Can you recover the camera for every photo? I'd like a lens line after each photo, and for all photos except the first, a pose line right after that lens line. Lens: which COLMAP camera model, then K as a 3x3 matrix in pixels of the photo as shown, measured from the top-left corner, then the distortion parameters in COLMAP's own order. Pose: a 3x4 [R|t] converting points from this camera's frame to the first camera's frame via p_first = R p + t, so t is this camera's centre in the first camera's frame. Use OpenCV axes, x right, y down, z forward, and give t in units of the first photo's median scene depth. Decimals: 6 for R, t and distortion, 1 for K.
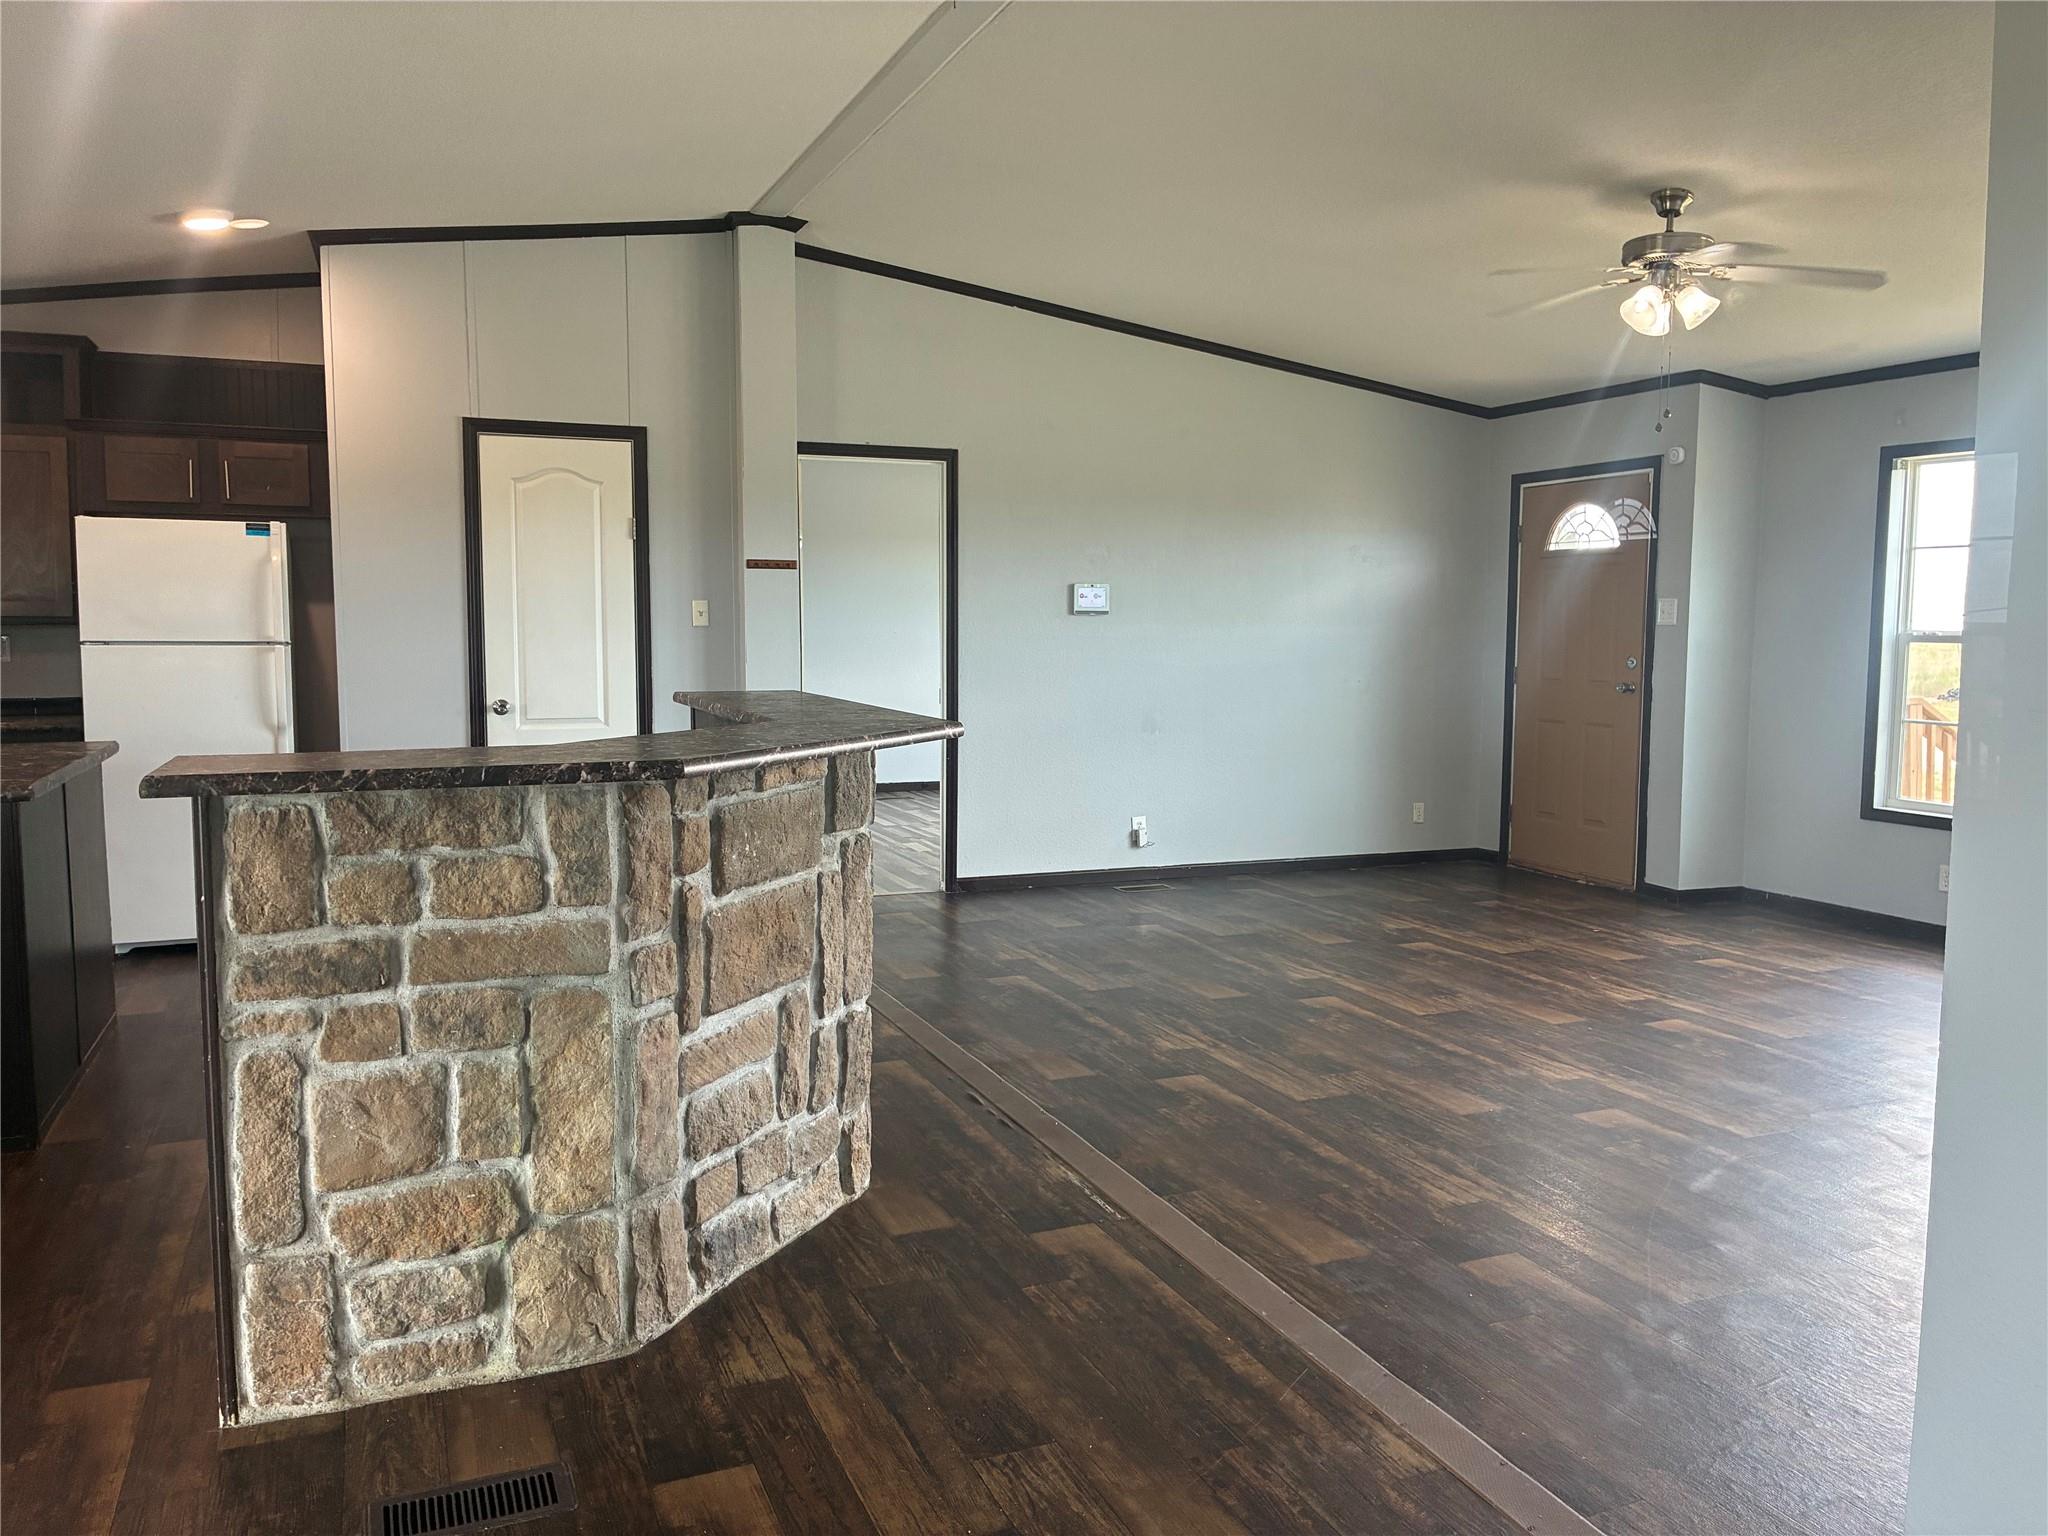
lens RADIAL K [[1559.3, 0, 1030.0], [0, 1559.3, 775.3], [0, 0, 1]] dist [0.045847, -0.063325]
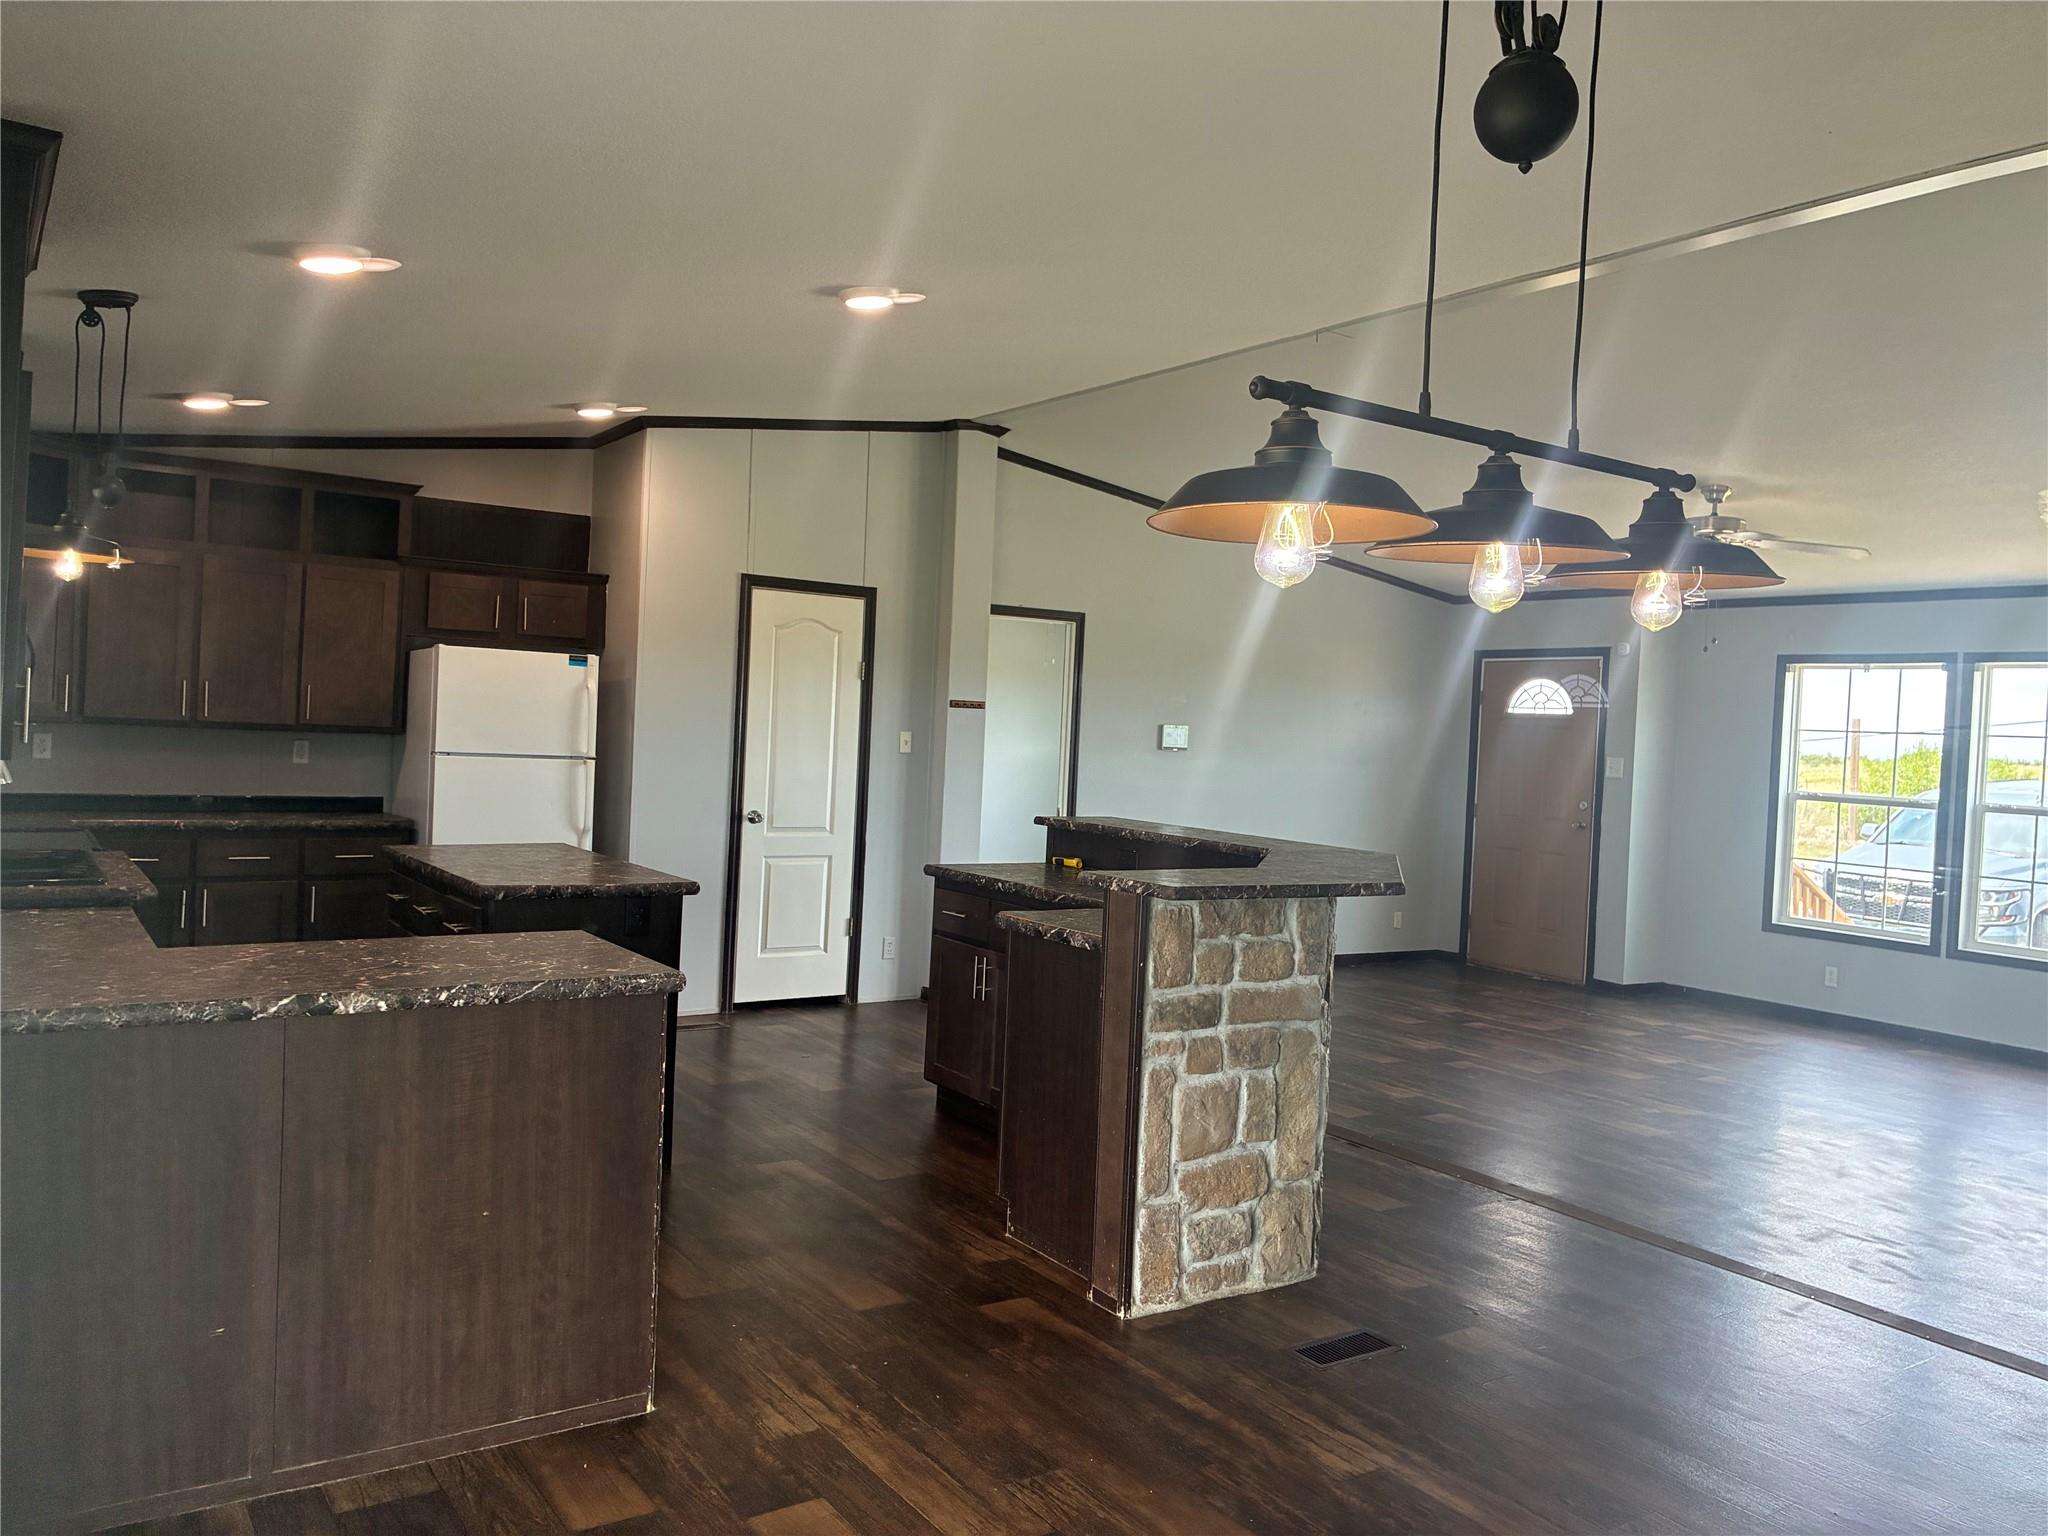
lens RADIAL K [[1559.3, 0, 1042.5], [0, 1559.3, 776.0], [0, 0, 1]] dist [0.045847, -0.063325]
pose [[0.978612, 0.035485, 0.202631, -0.361962], [-0.022530, 0.997573, -0.065889, -0.001762], [-0.204478, 0.059914, 0.977036, -0.191998]]
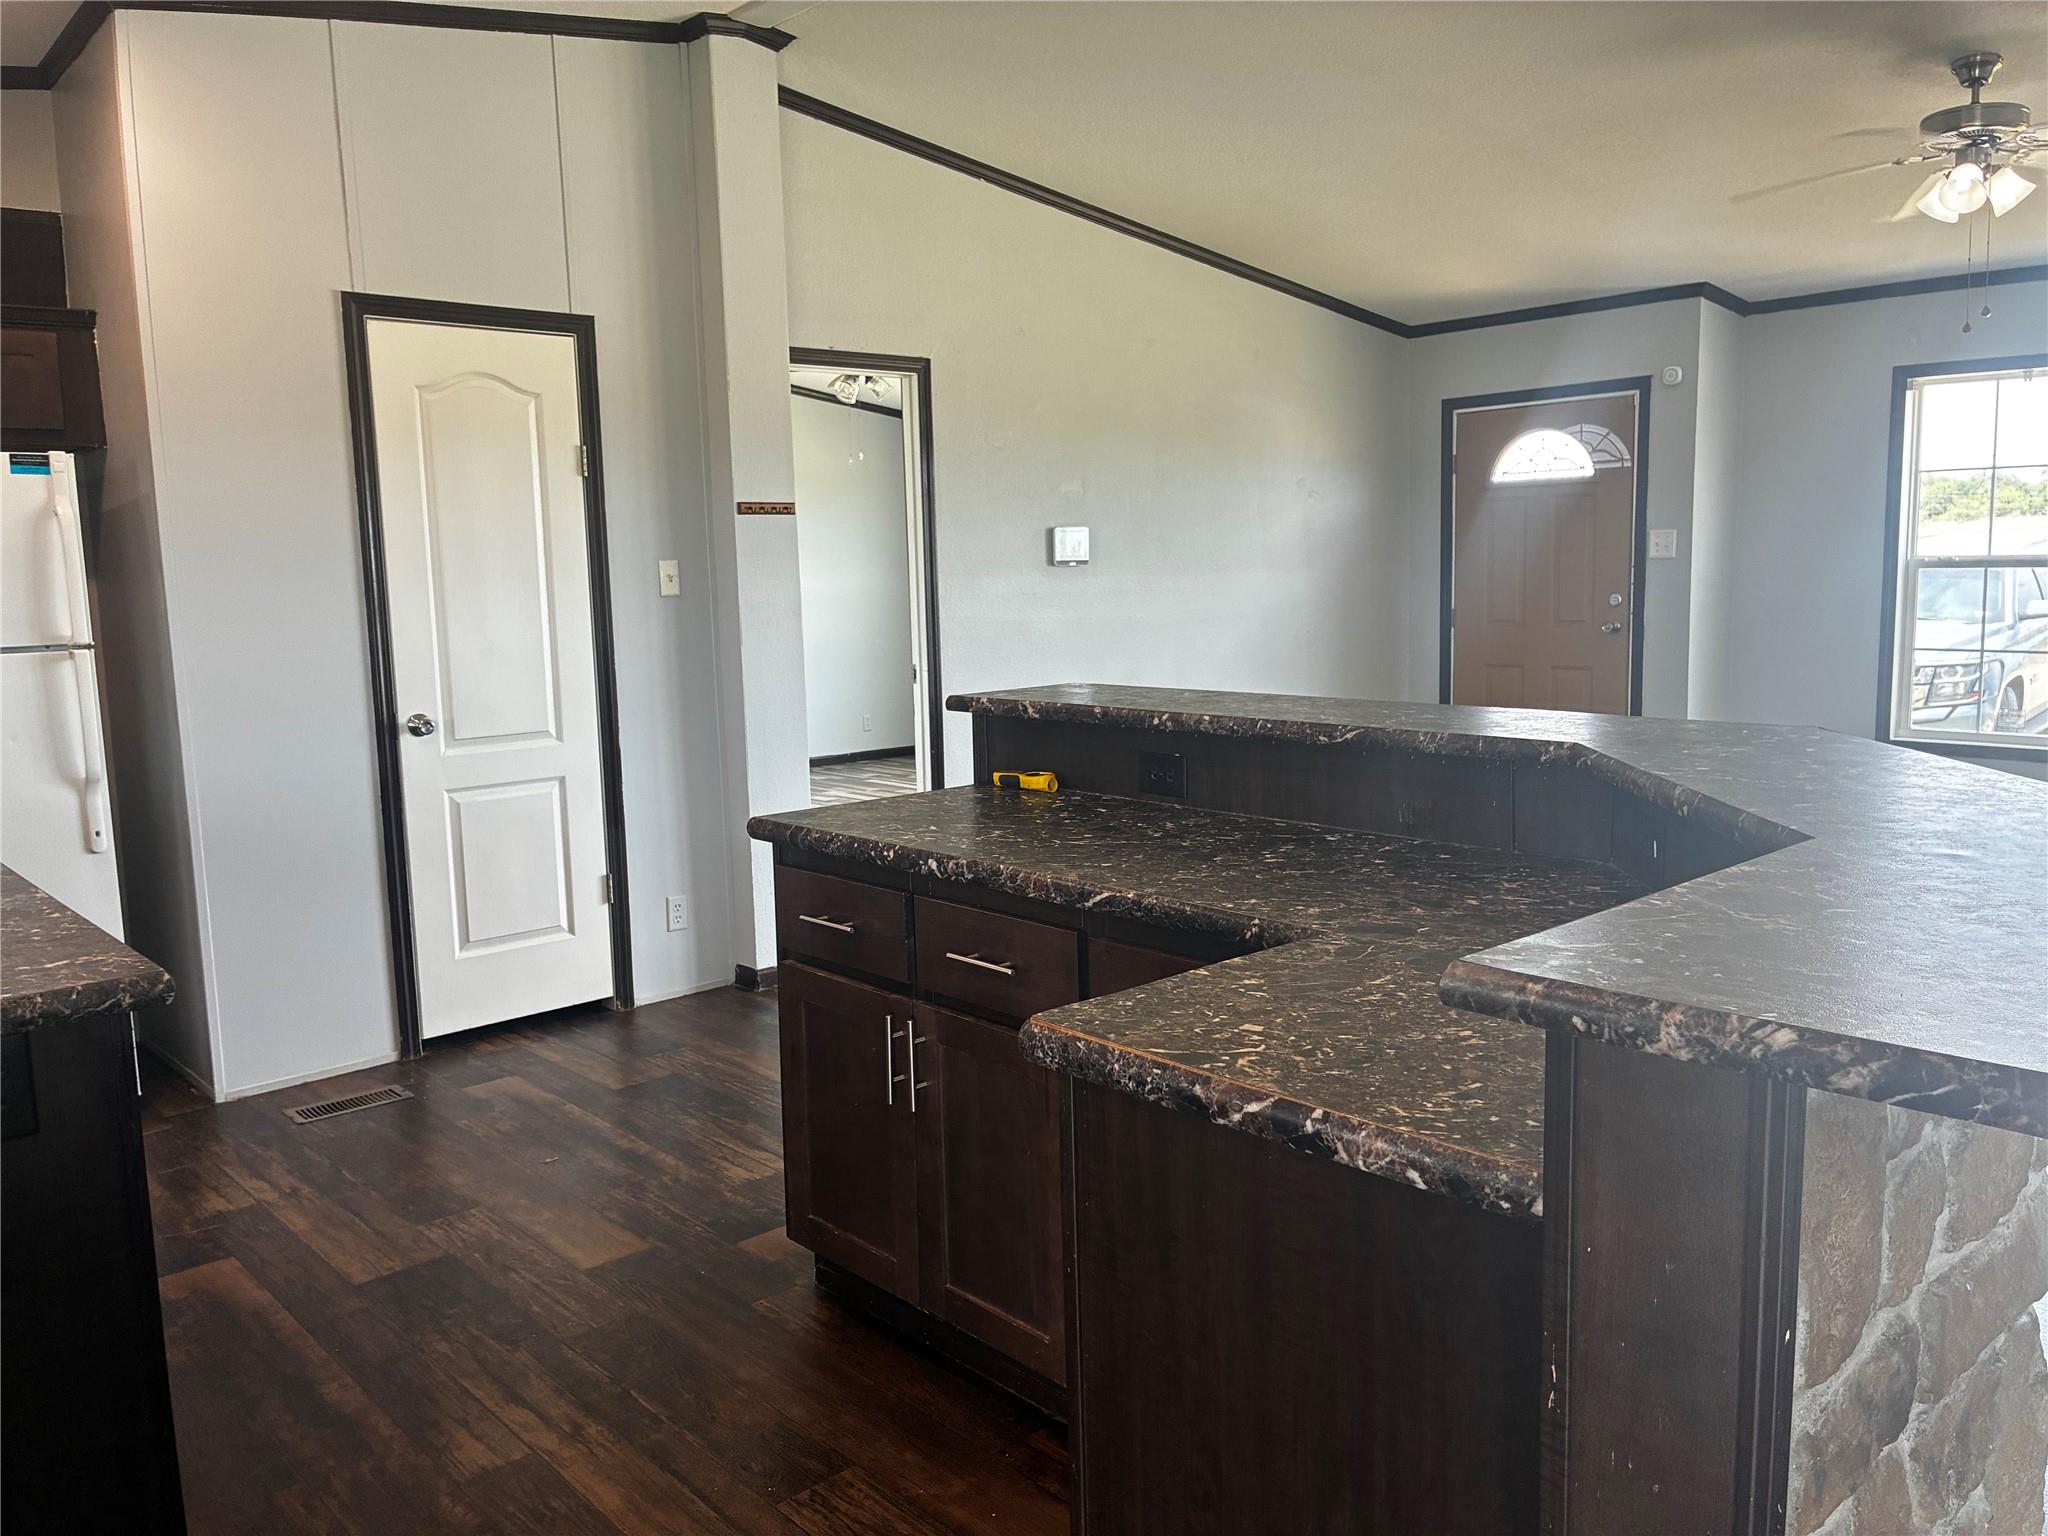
lens RADIAL K [[1559.3, 0, 1006.3], [0, 1559.3, 781.3], [0, 0, 1]] dist [0.045847, -0.063325]
pose [[0.943347, -0.073762, 0.323507, -0.316927], [0.062077, 0.996997, 0.046306, -0.034603], [-0.325951, -0.023600, 0.945092, 0.268840]]
